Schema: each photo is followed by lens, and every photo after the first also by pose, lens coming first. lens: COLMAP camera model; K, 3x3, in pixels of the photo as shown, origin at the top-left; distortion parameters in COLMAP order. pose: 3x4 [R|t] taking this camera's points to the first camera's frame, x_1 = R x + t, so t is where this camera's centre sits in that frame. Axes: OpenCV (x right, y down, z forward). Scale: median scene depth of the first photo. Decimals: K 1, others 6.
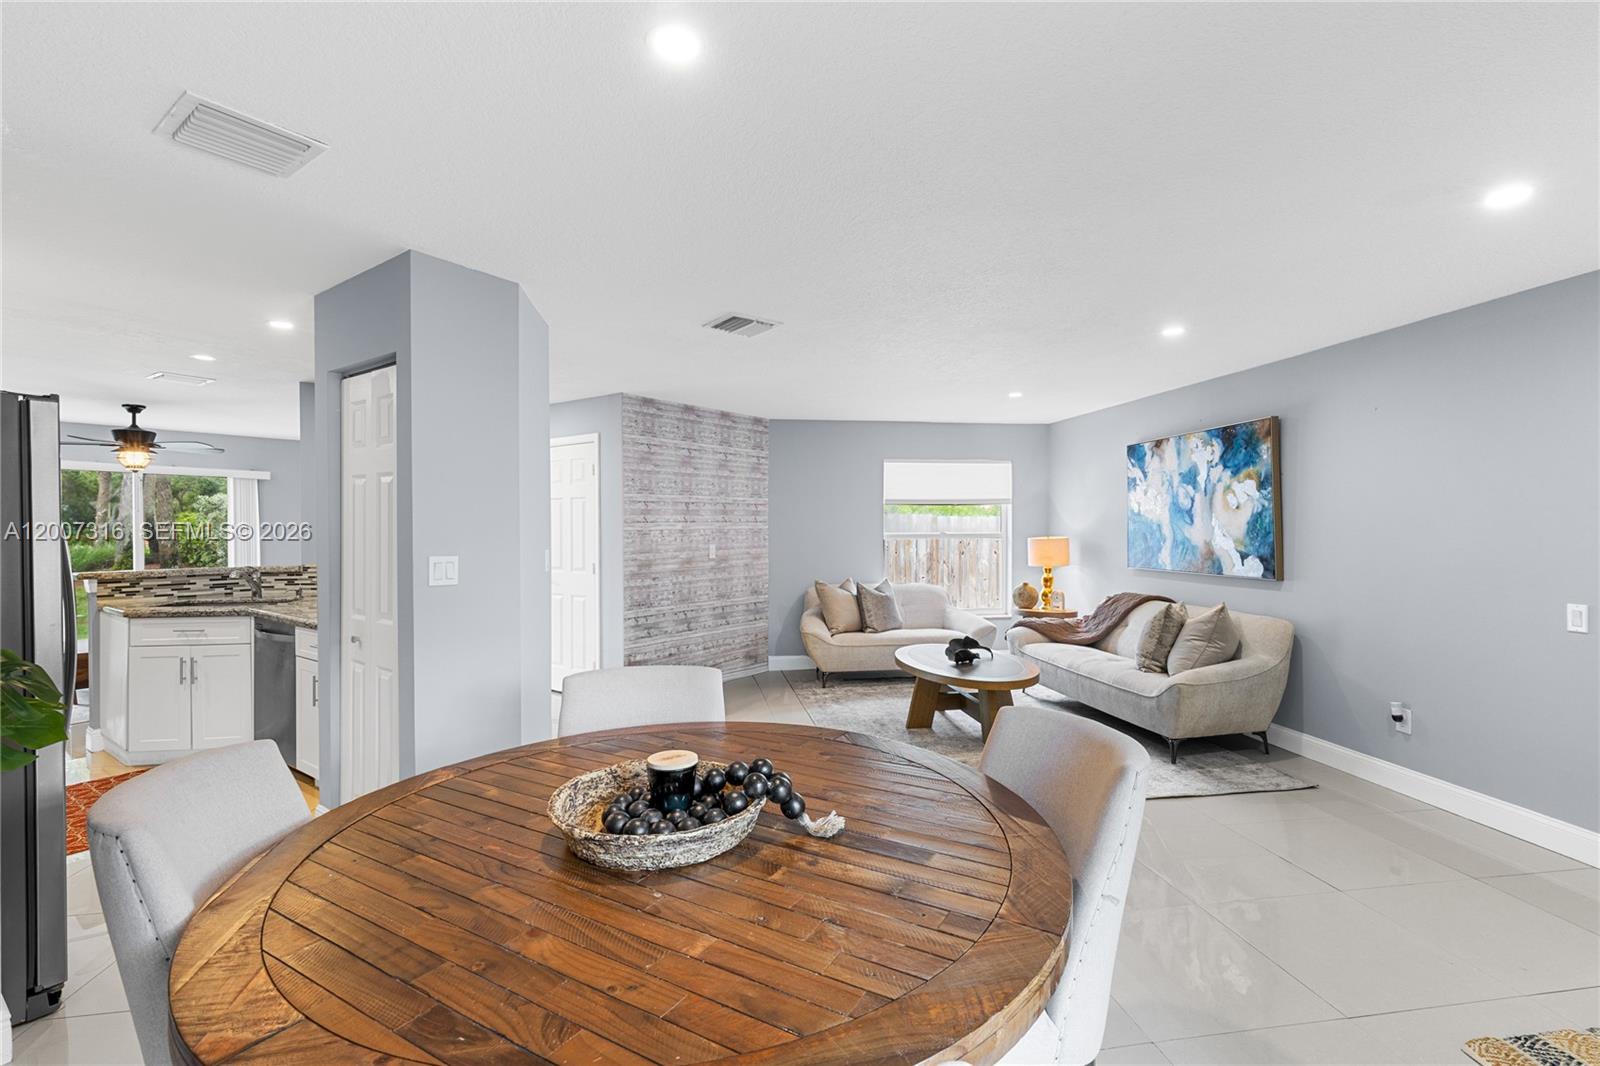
lens RADIAL K [[722.0, 0, 800.4], [0, 722.0, 534.3], [0, 0, 1]] dist [0.006106, 0.000409]
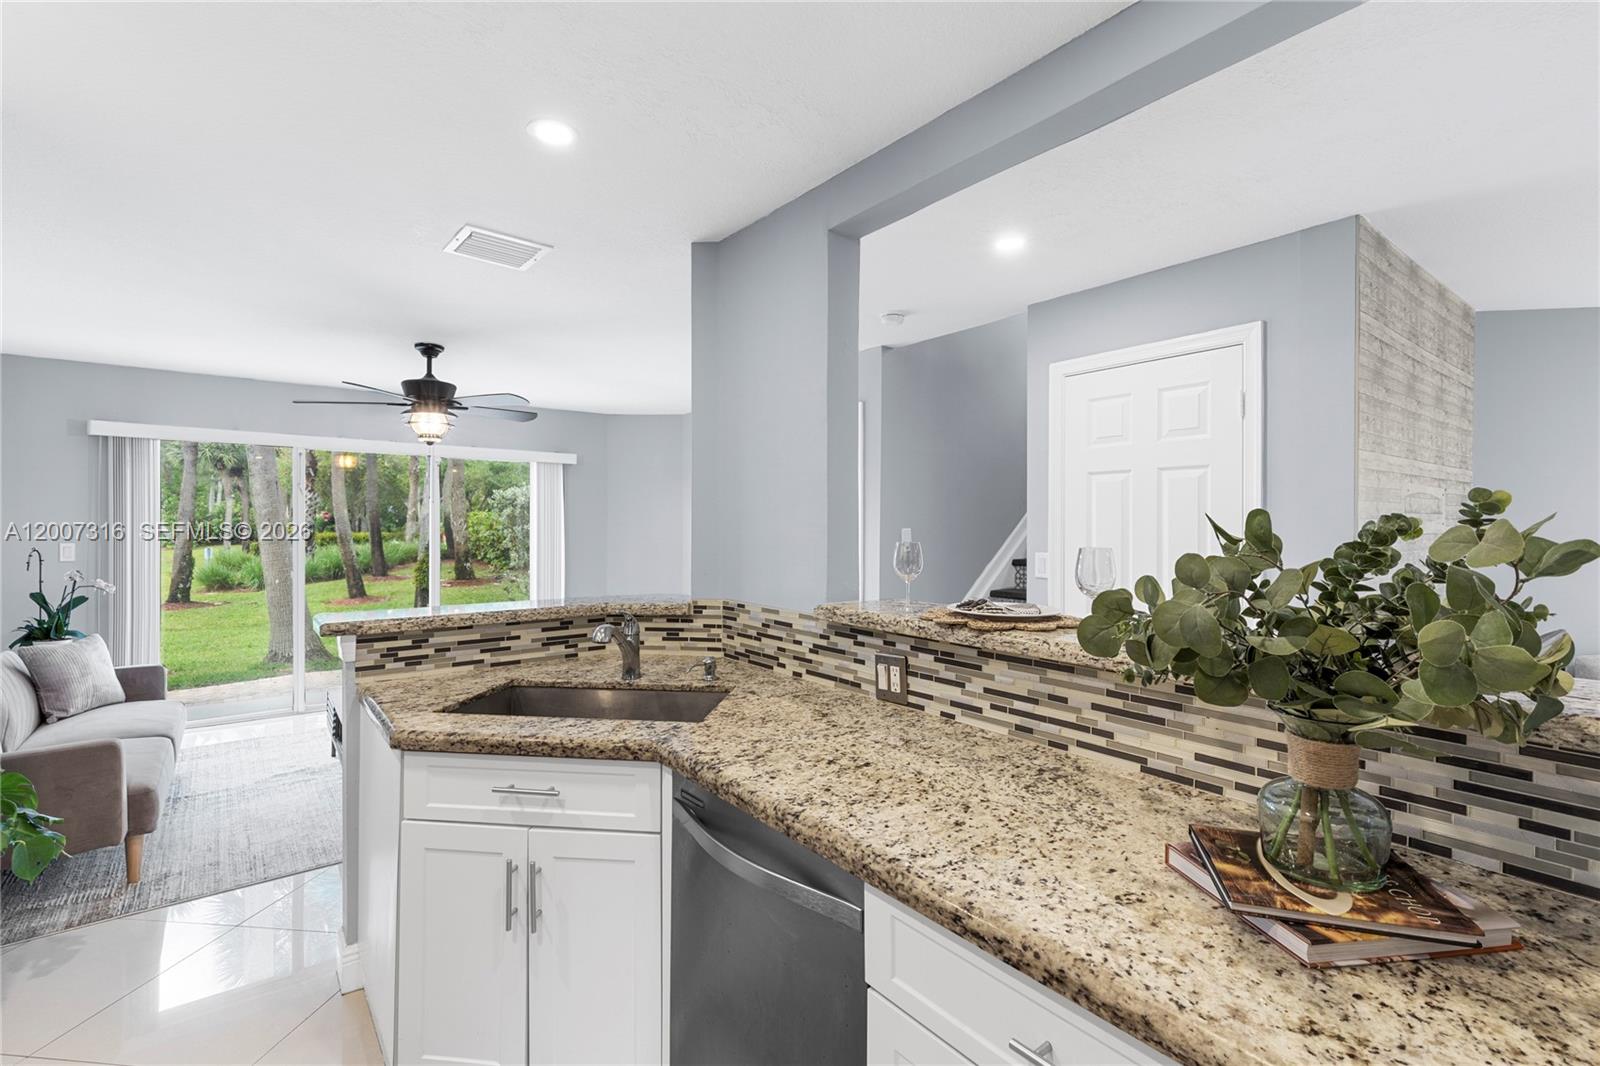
lens RADIAL K [[718.1, 0, 802.6], [0, 718.1, 527.5], [0, 0, 1]] dist [0.003067, 0.000336]
pose [[0.963289, 0.003923, -0.268439, -0.480385], [-0.006226, 0.999951, -0.007727, -0.006244], [0.268396, 0.009115, 0.963266, 0.536501]]
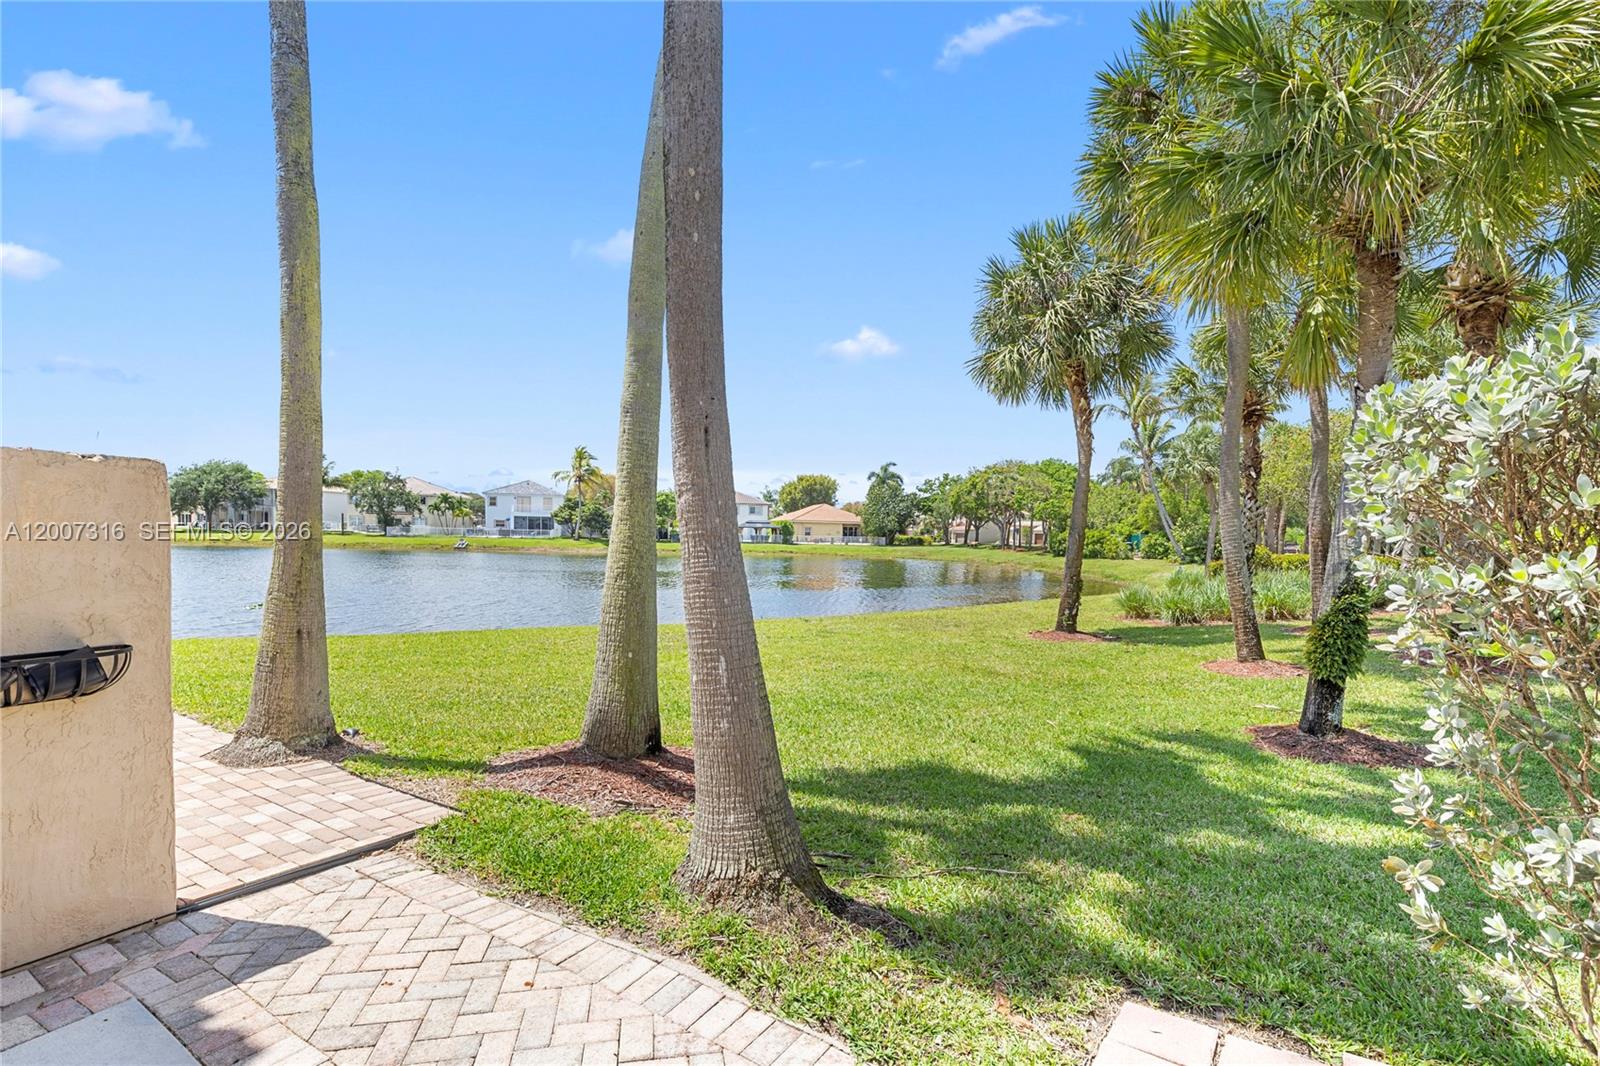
lens RADIAL K [[748.7, 0, 800.0], [0, 748.7, 533.0], [0, 0, 1]] dist [0.000021, -0.000051]
pose [[0.063410, 0.003980, -0.997980, -1.280768], [-0.033967, 0.999421, 0.001827, -0.020626], [0.997409, 0.033783, 0.063509, 1.707944]]
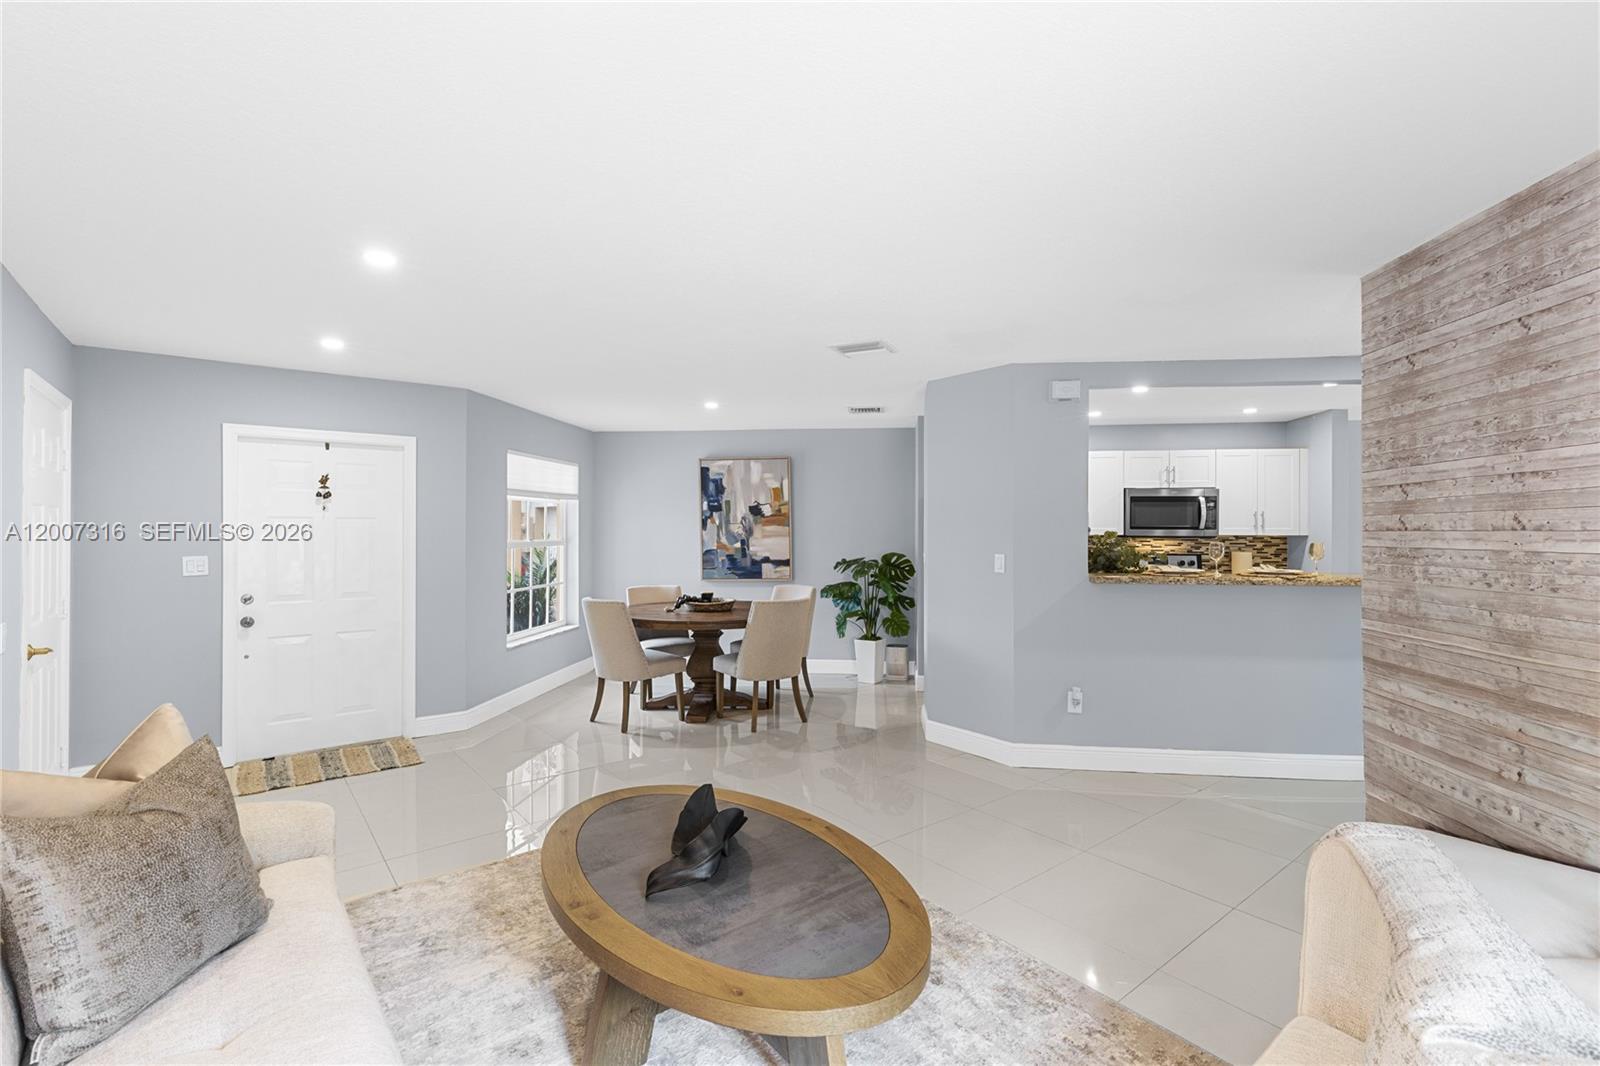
lens RADIAL K [[718.1, 0, 802.6], [0, 718.1, 527.5], [0, 0, 1]] dist [0.003067, 0.000336]
pose [[-0.872658, -0.000529, -0.488332, 0.371090], [-0.004755, 0.999961, 0.007413, -0.021966], [0.488309, 0.008791, -0.872627, 1.339169]]
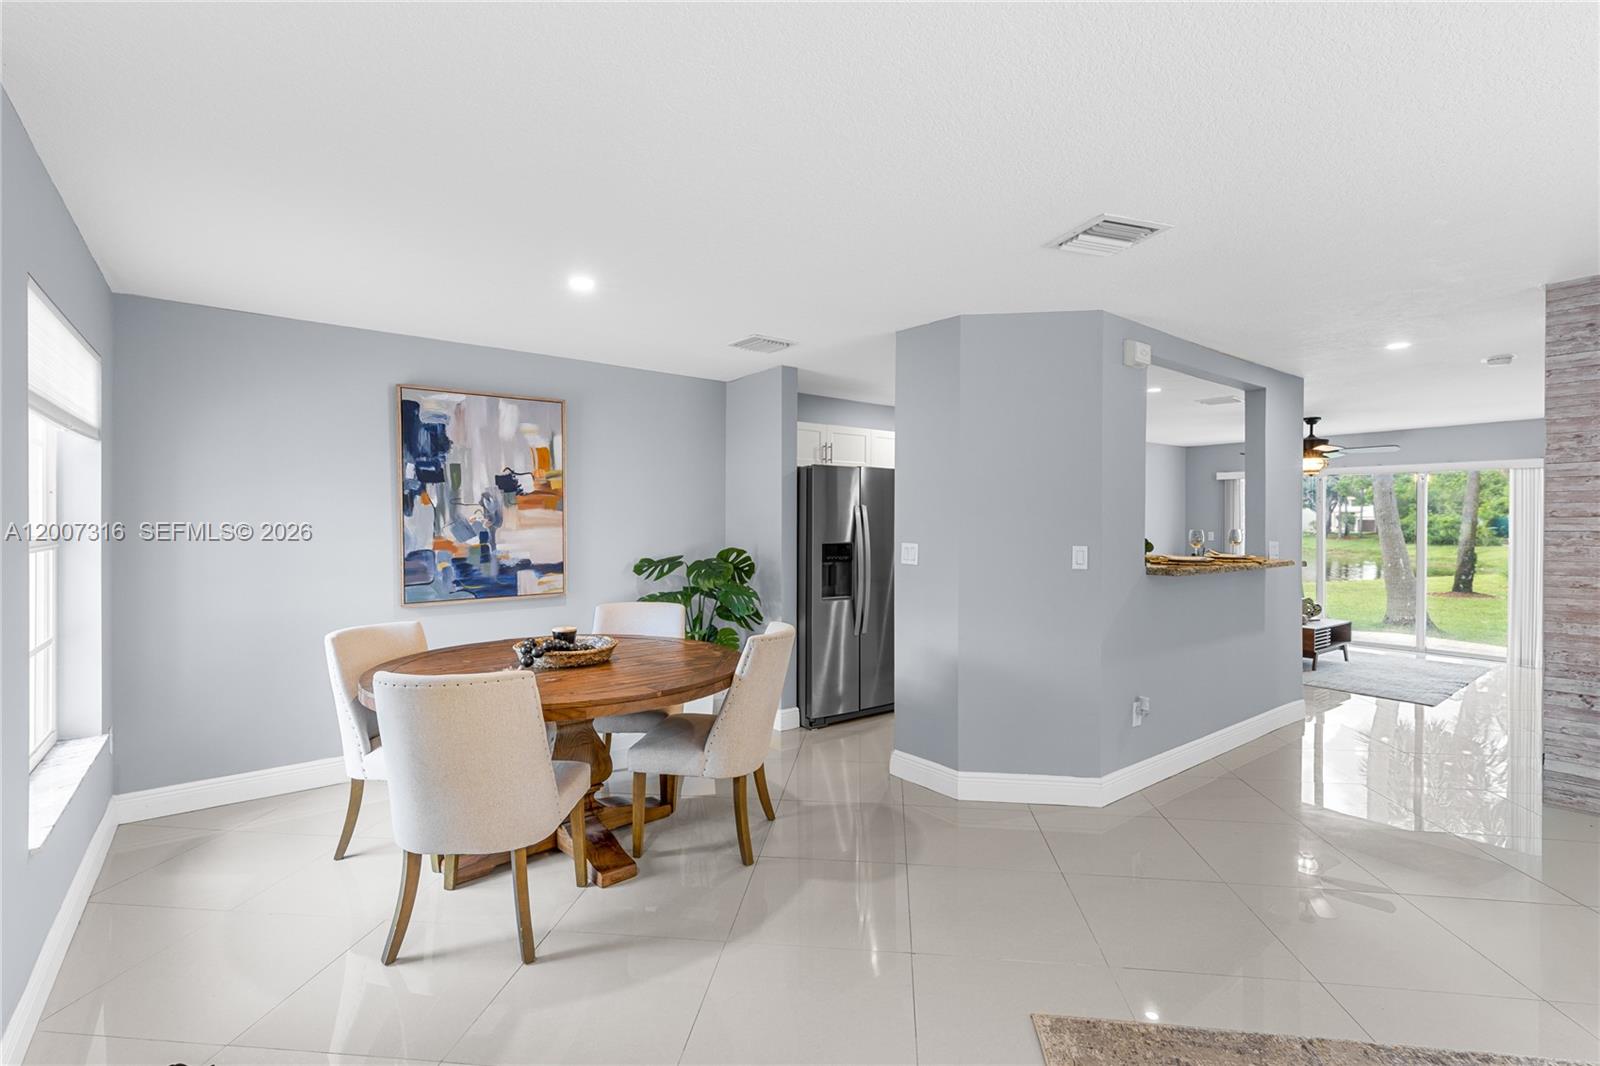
lens RADIAL K [[718.1, 0, 802.6], [0, 718.1, 527.5], [0, 0, 1]] dist [0.003067, 0.000336]
pose [[-0.276070, 0.007428, -0.961109, 0.480746], [-0.013546, 0.999841, 0.011619, -0.007198], [0.961042, 0.016227, -0.275925, 0.644512]]
